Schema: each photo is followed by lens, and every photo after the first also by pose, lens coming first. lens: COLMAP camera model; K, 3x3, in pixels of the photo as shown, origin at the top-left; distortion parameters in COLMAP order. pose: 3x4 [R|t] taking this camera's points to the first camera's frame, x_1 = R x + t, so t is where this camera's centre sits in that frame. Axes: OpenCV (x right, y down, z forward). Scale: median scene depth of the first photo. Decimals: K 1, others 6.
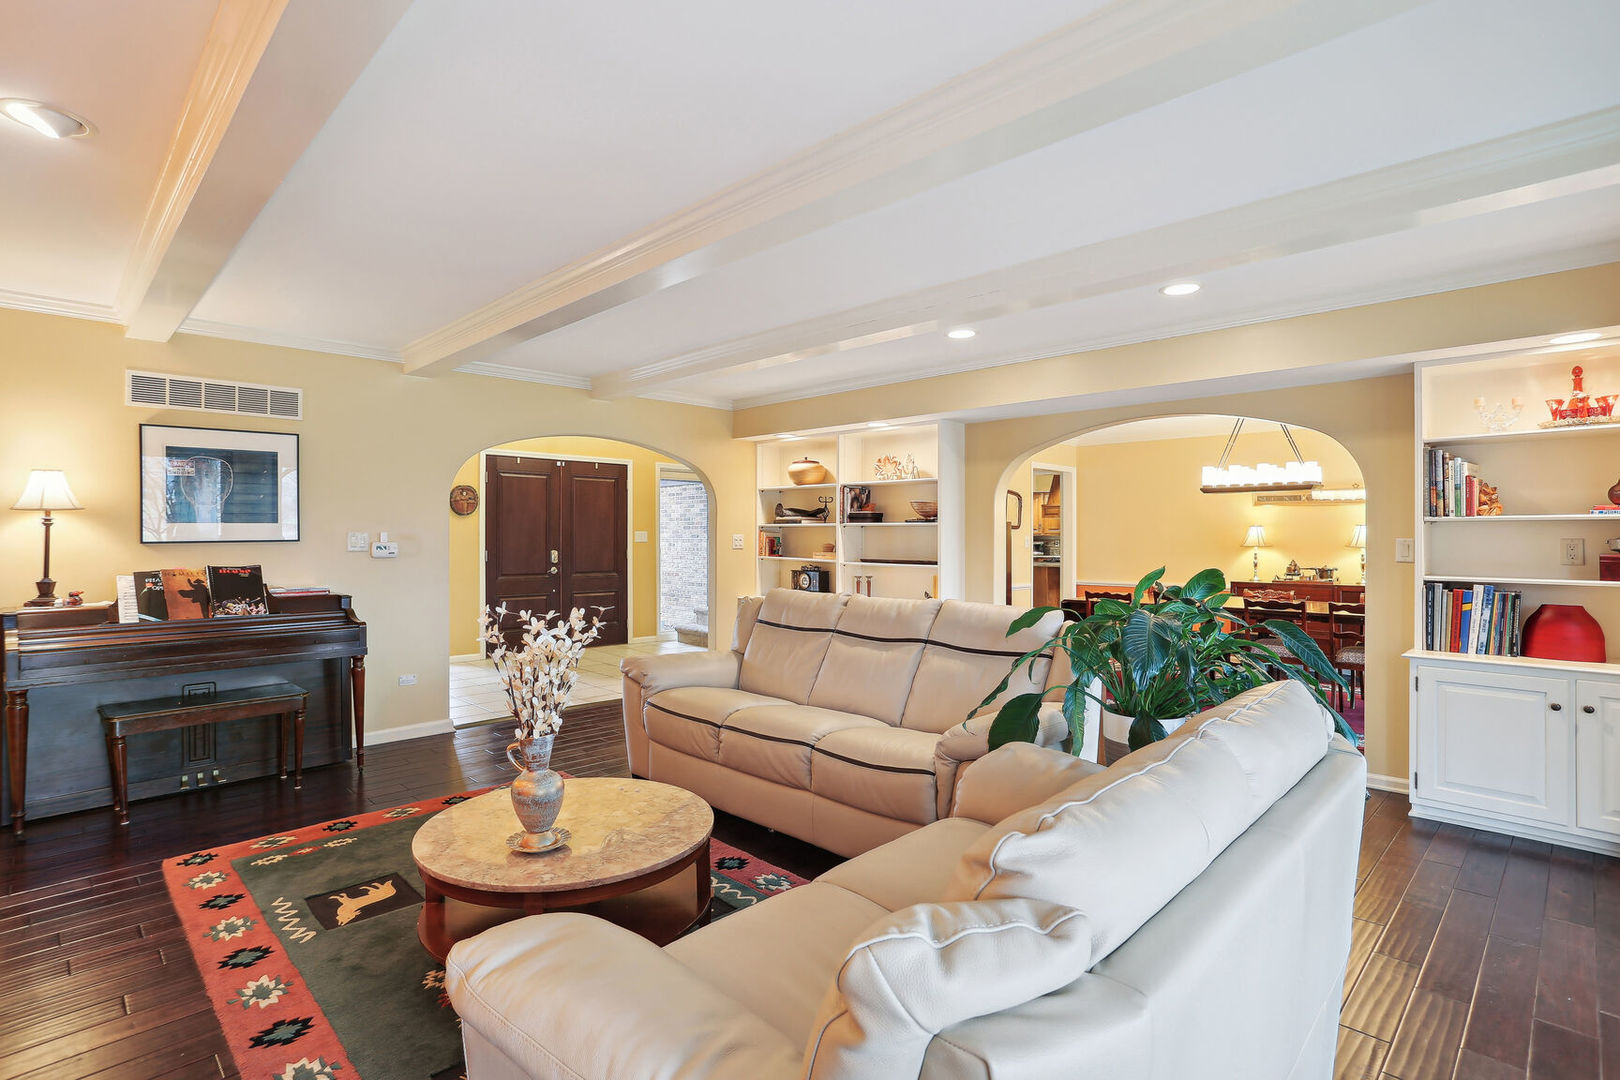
lens RADIAL K [[785.3, 0, 802.7], [0, 785.3, 535.4], [0, 0, 1]] dist [-0.034371, 0.000186]
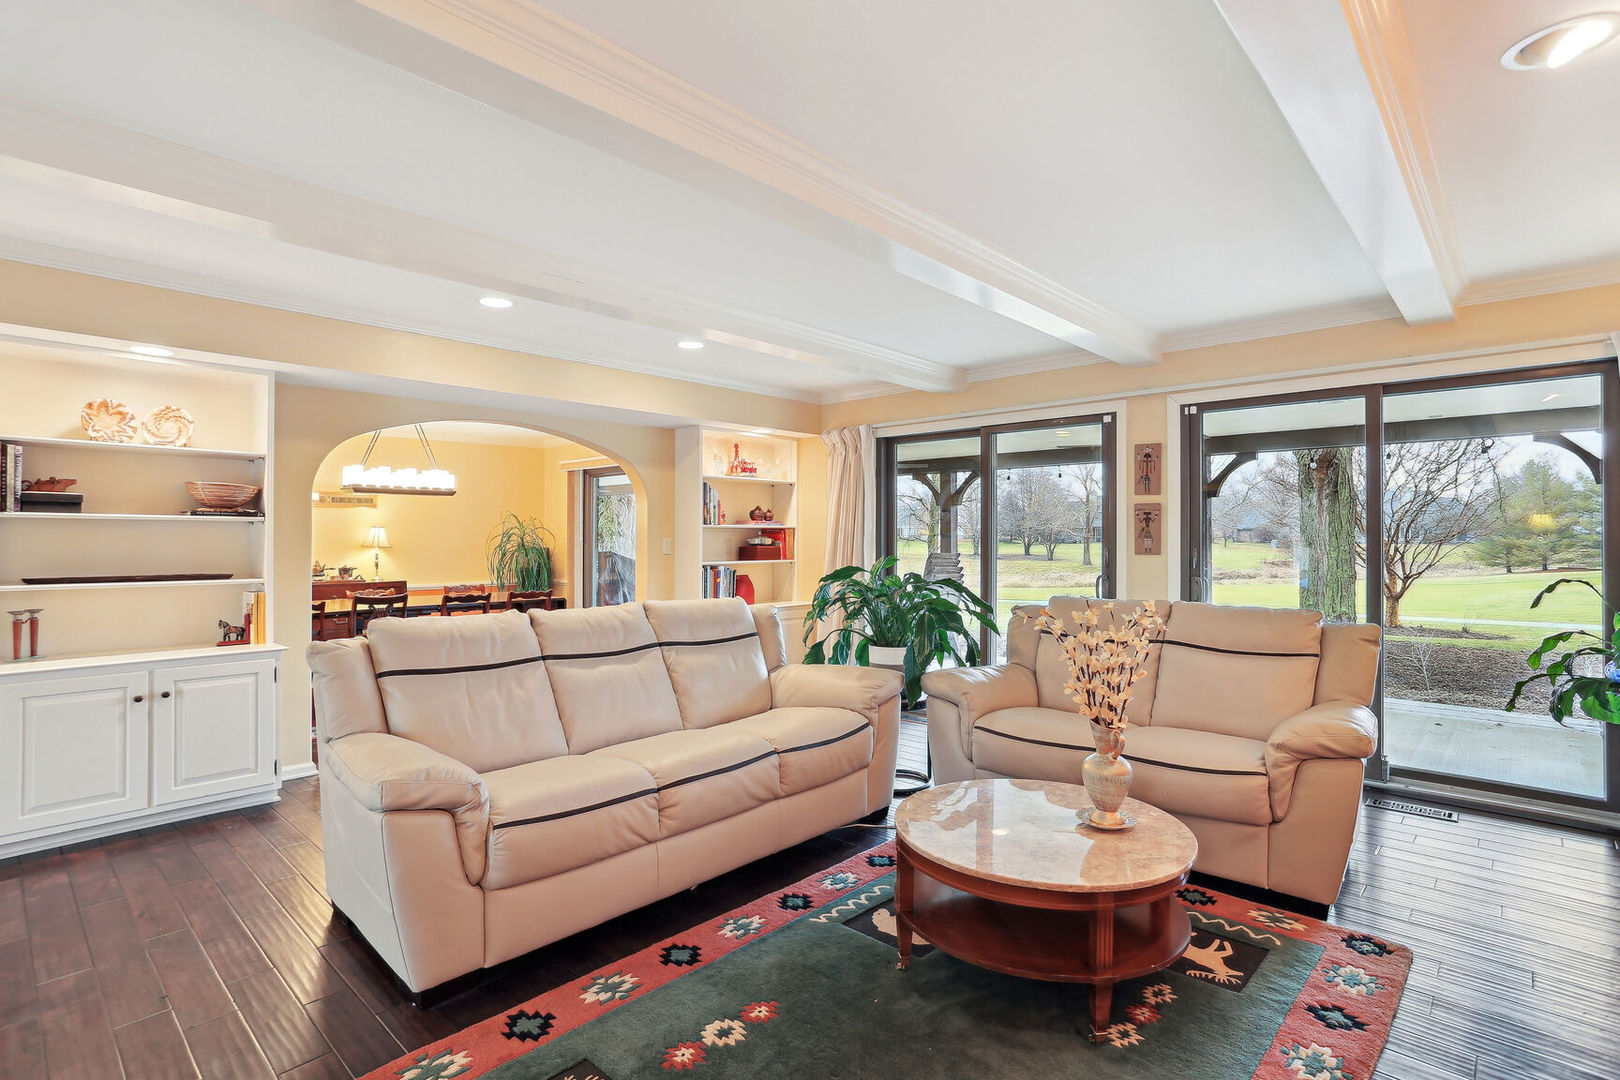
lens RADIAL K [[785.3, 0, 802.7], [0, 785.3, 535.4], [0, 0, 1]] dist [-0.034371, 0.000186]
pose [[-0.031252, 0.002018, 0.999510, -0.828909], [-0.000616, 0.999998, -0.002038, 0.001309], [-0.999511, -0.000680, -0.031250, 0.857637]]
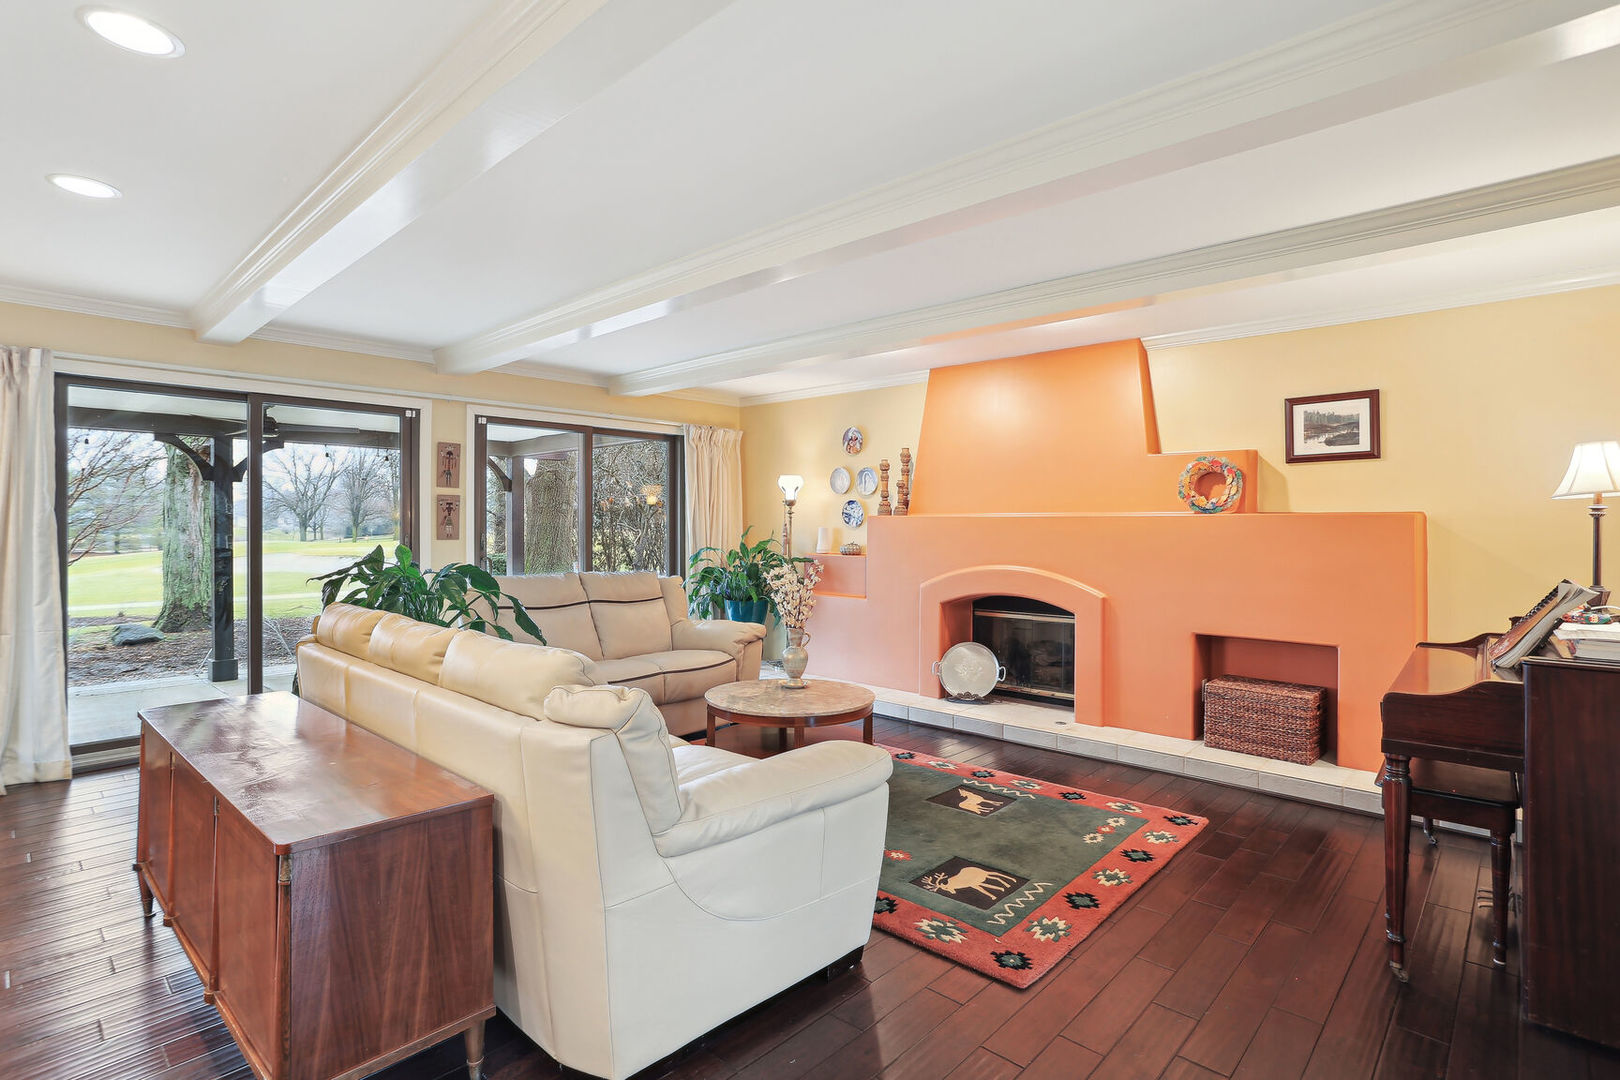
lens RADIAL K [[785.3, 0, 802.7], [0, 785.3, 535.4], [0, 0, 1]] dist [-0.034371, 0.000186]
pose [[-0.999372, -0.006273, -0.034887, -0.169490], [-0.006616, 0.999931, 0.009745, 0.003158], [0.034823, 0.009969, -0.999344, 1.753012]]
